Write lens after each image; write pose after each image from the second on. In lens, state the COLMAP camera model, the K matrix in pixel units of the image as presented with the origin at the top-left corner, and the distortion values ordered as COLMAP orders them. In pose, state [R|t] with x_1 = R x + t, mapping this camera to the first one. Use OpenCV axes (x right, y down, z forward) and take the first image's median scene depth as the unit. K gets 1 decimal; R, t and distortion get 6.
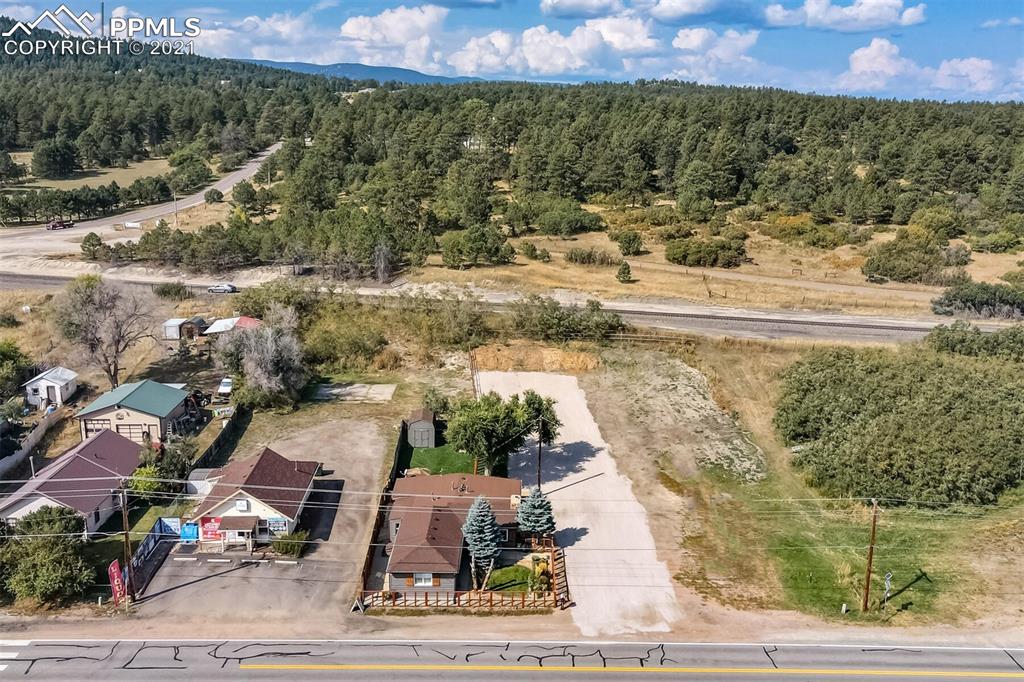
lens RADIAL K [[893.9, 0, 535.0], [0, 893.9, 358.3], [0, 0, 1]] dist [-0.003794, 0.071741]
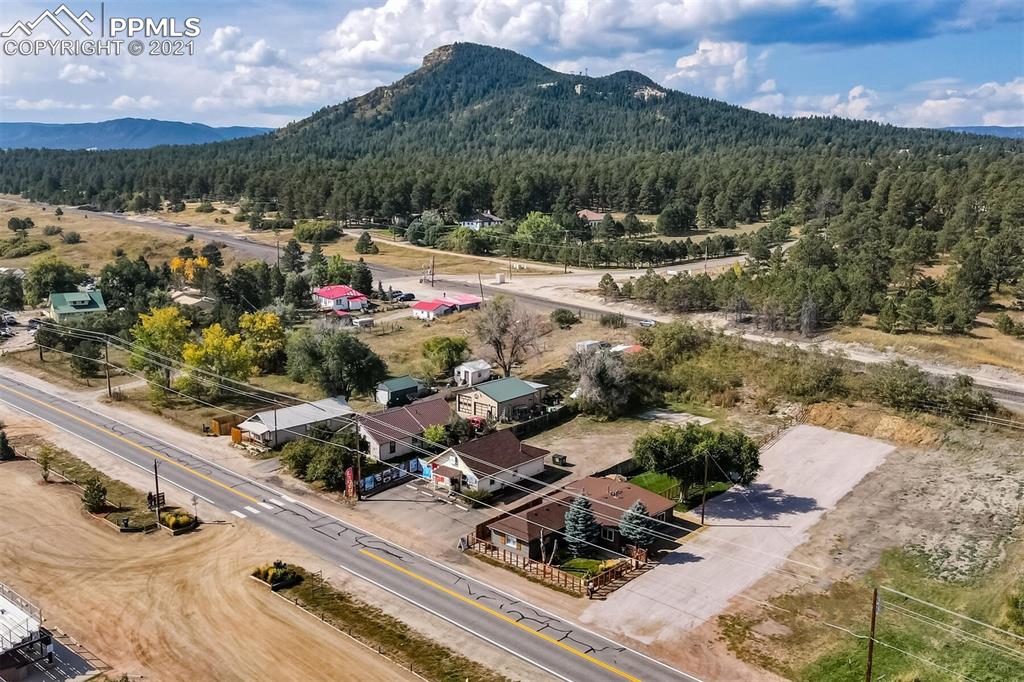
lens RADIAL K [[893.9, 0, 518.9], [0, 893.9, 336.2], [0, 0, 1]] dist [-0.003794, 0.071741]
pose [[0.717926, 0.109856, -0.687397, 0.376142], [-0.176203, 0.983990, -0.026773, 0.000589], [0.673450, 0.140342, 0.725789, 0.040156]]
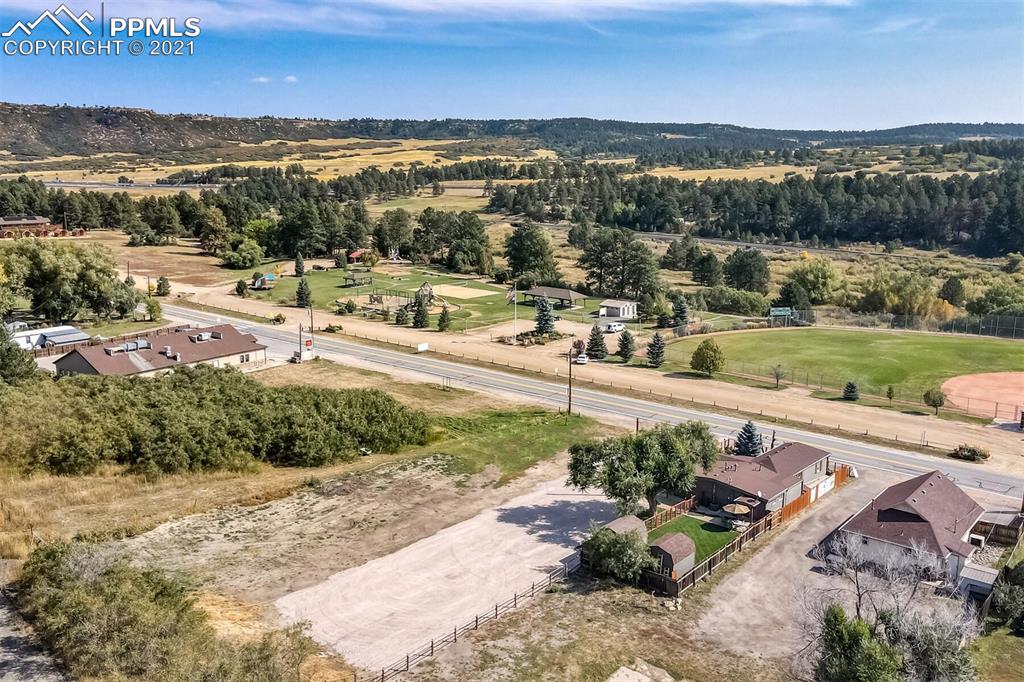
lens RADIAL K [[893.9, 0, 512.6], [0, 893.9, 342.0], [0, 0, 1]] dist [-0.003794, 0.071741]
pose [[-0.715317, -0.171086, 0.677533, -0.394970], [0.157249, 0.905290, 0.394616, -0.303907], [-0.680878, 0.388817, -0.620666, 1.156202]]
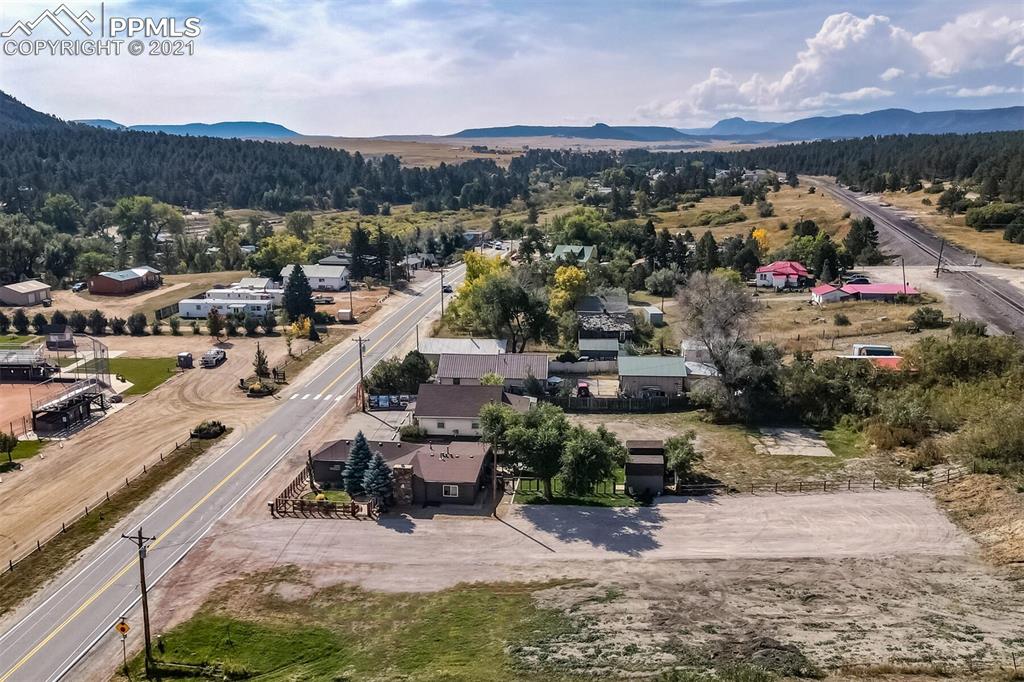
lens RADIAL K [[893.9, 0, 519.1], [0, 893.9, 337.8], [0, 0, 1]] dist [-0.003794, 0.071741]
pose [[-0.140053, 0.176724, -0.974245, 0.602275], [-0.263585, 0.941784, 0.208727, -0.154064], [0.954415, 0.286029, -0.085318, 0.726526]]
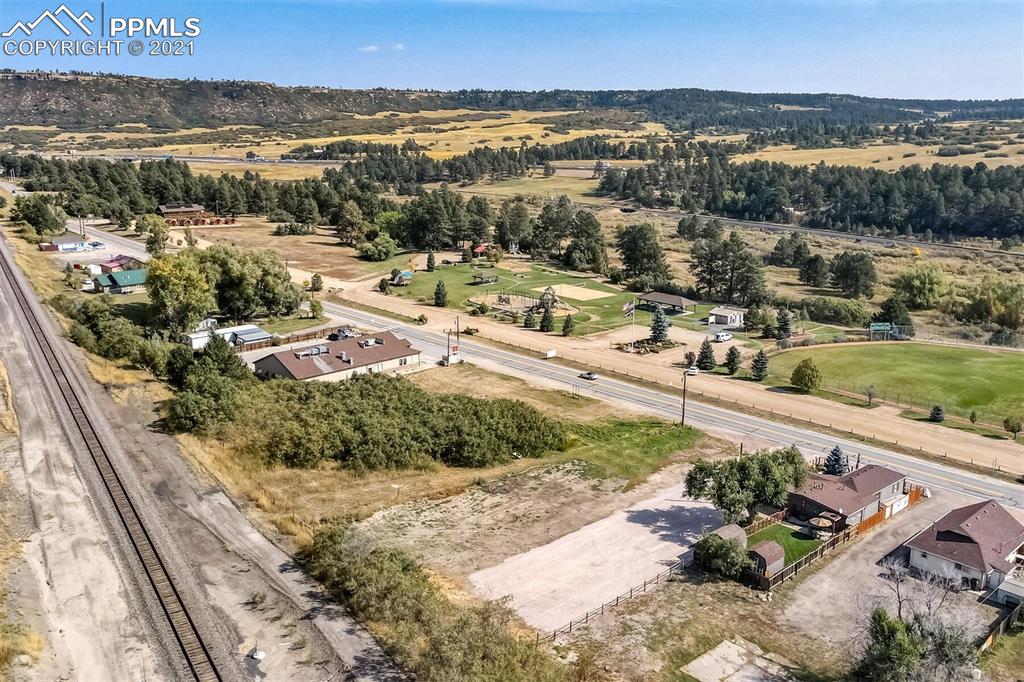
lens RADIAL K [[893.9, 0, 509.4], [0, 893.9, 338.6], [0, 0, 1]] dist [-0.003794, 0.071741]
pose [[-0.627342, -0.211474, 0.749480, -0.487548], [0.179897, 0.897035, 0.403689, -0.439411], [-0.757680, 0.388080, -0.524705, 1.264303]]
